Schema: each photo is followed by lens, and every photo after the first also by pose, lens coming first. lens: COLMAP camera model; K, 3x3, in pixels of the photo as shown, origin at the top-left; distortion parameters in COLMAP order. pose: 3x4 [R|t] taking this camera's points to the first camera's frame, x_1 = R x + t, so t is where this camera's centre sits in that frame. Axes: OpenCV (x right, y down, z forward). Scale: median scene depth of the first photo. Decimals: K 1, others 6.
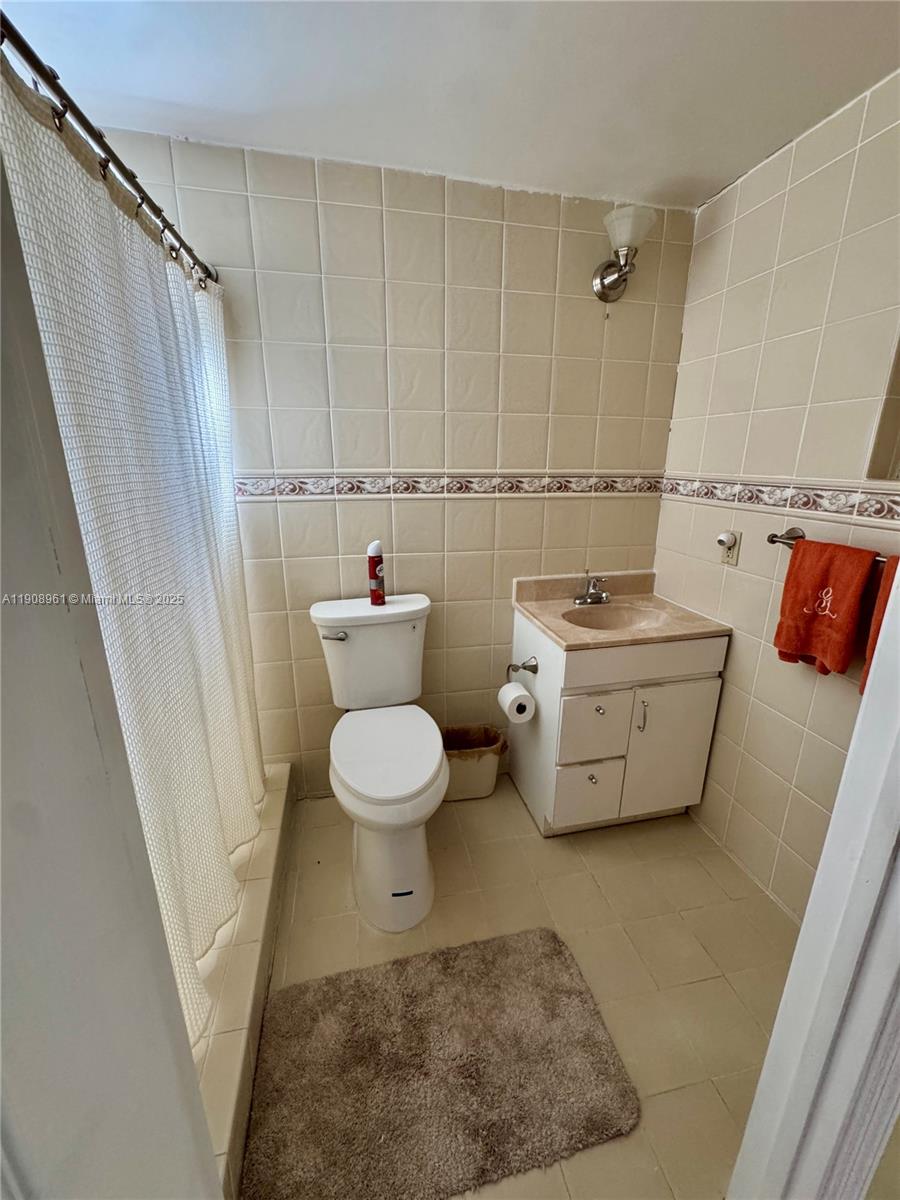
lens RADIAL K [[480.9, 0, 454.4], [0, 480.9, 598.2], [0, 0, 1]] dist [-0.003972, 0.001215]
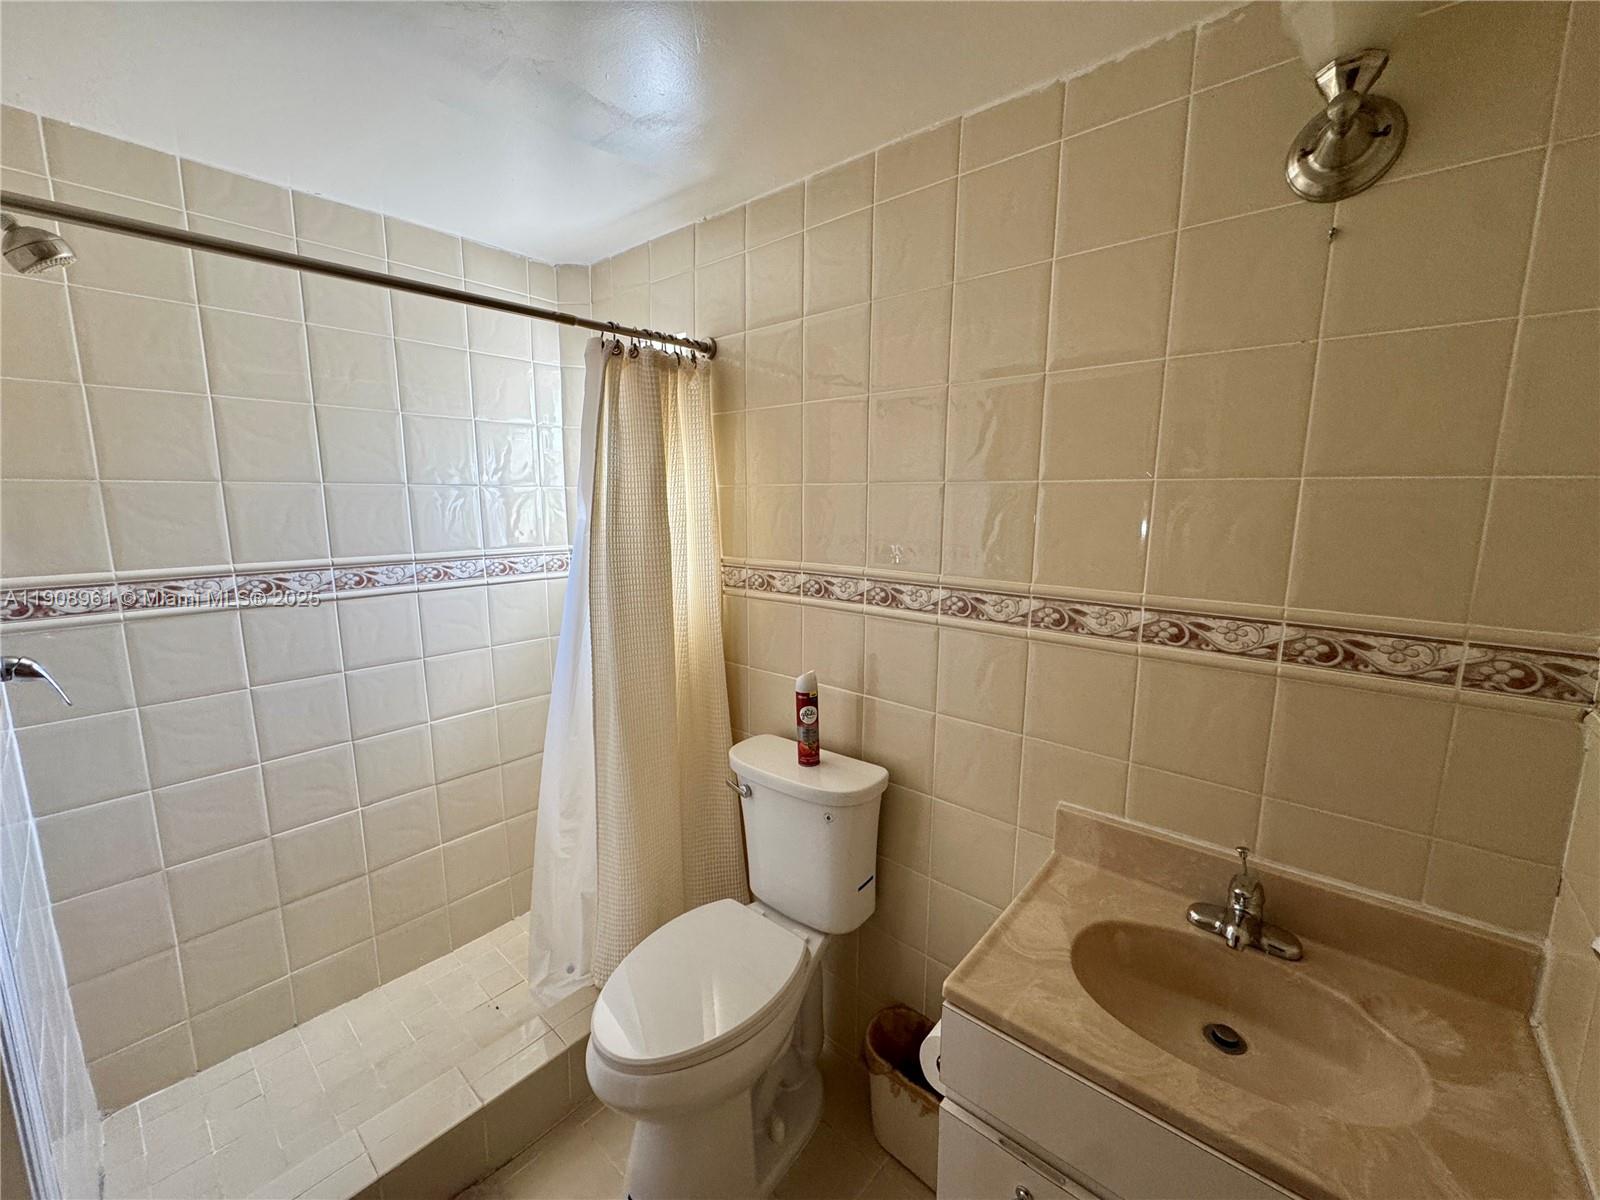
lens RADIAL K [[641.2, 0, 807.6], [0, 641.2, 598.9], [0, 0, 1]] dist [-0.003972, 0.001215]
pose [[0.596967, 0.122817, -0.792809, 0.518452], [-0.225603, 0.974034, -0.018982, -0.192489], [0.769892, 0.190192, 0.609174, 0.411940]]
